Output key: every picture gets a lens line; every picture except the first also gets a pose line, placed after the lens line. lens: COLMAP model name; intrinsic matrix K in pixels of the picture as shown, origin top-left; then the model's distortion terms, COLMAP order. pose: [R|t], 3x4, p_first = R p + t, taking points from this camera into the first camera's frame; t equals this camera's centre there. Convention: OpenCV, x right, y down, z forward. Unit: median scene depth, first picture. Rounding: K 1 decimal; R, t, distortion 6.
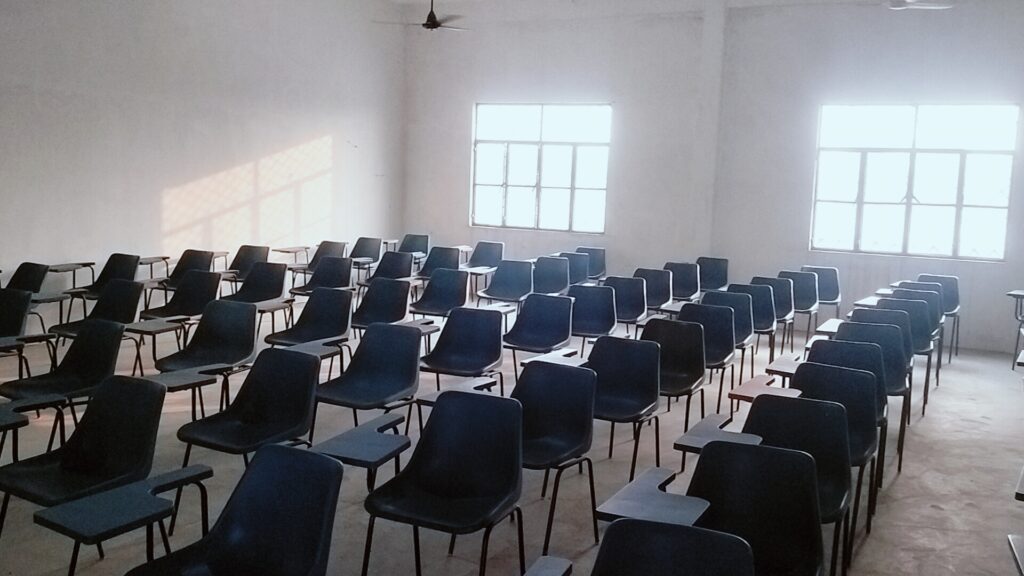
lens RADIAL K [[906.7, 0, 512.0], [0, 906.7, 288.0], [0, 0, 1]] dist [0.069175, -0.000477]
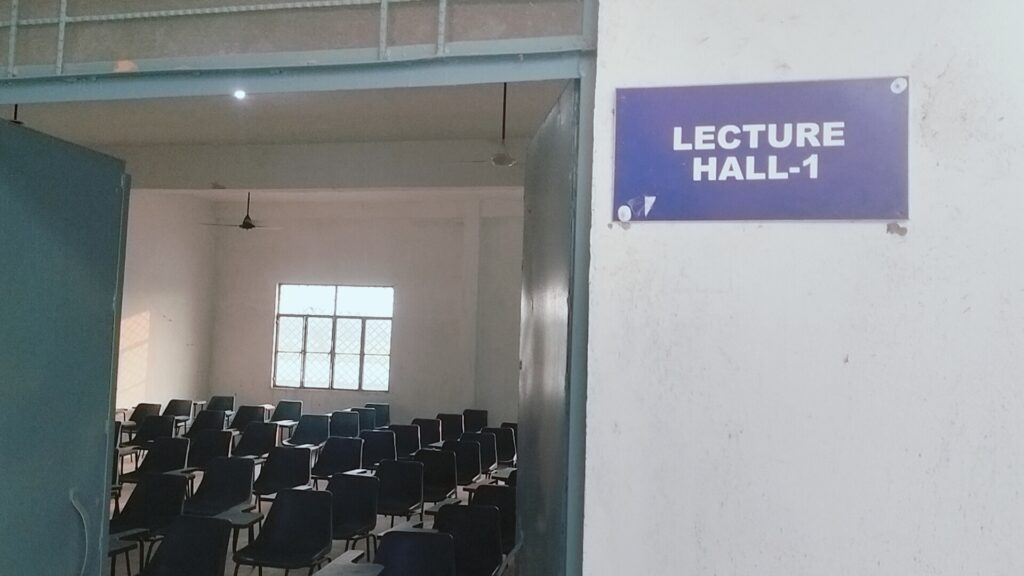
lens RADIAL K [[906.7, 0, 512.0], [0, 906.7, 288.0], [0, 0, 1]] dist [0.069175, -0.000477]
pose [[0.973551, 0.009834, 0.228260, -0.016607], [0.030639, 0.984429, -0.173093, 0.019158], [-0.226408, 0.175508, 0.958090, -0.227155]]
